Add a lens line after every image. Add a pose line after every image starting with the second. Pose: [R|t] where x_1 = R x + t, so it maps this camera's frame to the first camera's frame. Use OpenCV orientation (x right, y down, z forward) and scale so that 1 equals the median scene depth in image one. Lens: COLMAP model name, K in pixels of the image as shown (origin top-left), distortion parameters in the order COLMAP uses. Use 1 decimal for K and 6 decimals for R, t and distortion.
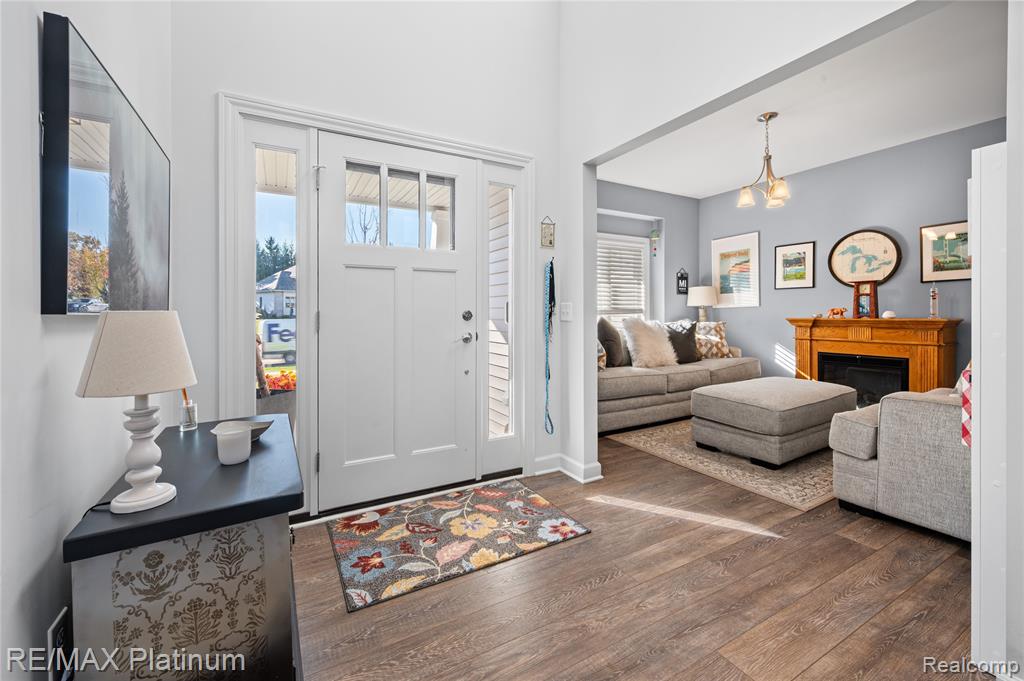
lens RADIAL K [[416.0, 0, 503.8], [0, 416.0, 321.7], [0, 0, 1]] dist [-0.003130, -0.000233]
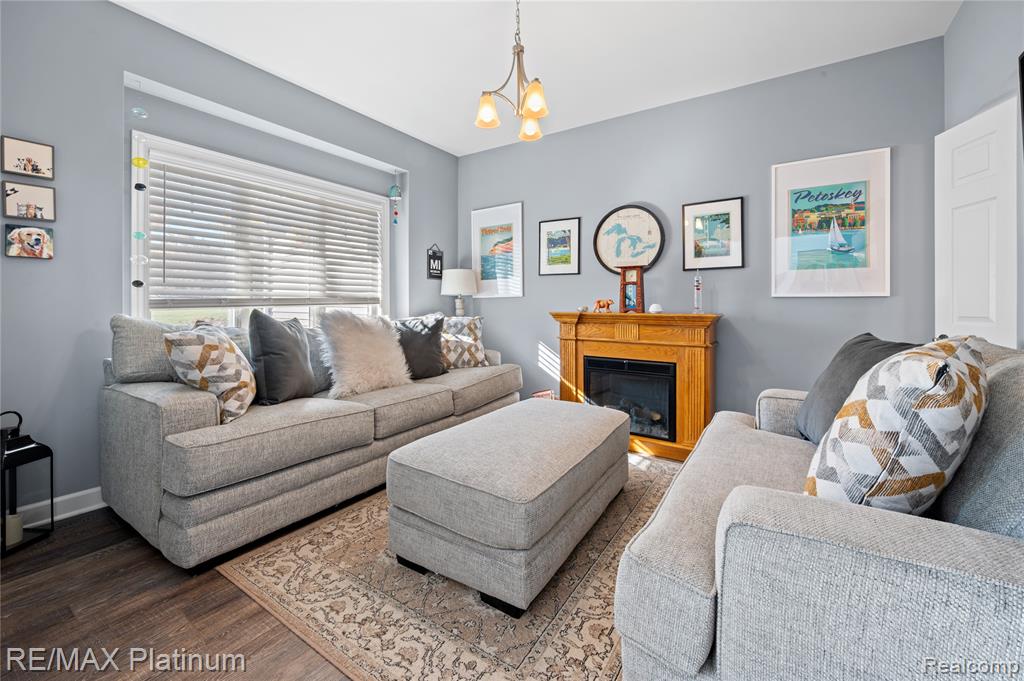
lens RADIAL K [[416.0, 0, 510.0], [0, 416.0, 307.4], [0, 0, 1]] dist [-0.003130, -0.000233]
pose [[0.886787, 0.006345, 0.462135, 0.266874], [-0.000668, 0.999922, -0.012447, -0.007491], [-0.462178, 0.010729, 0.886722, 0.363230]]
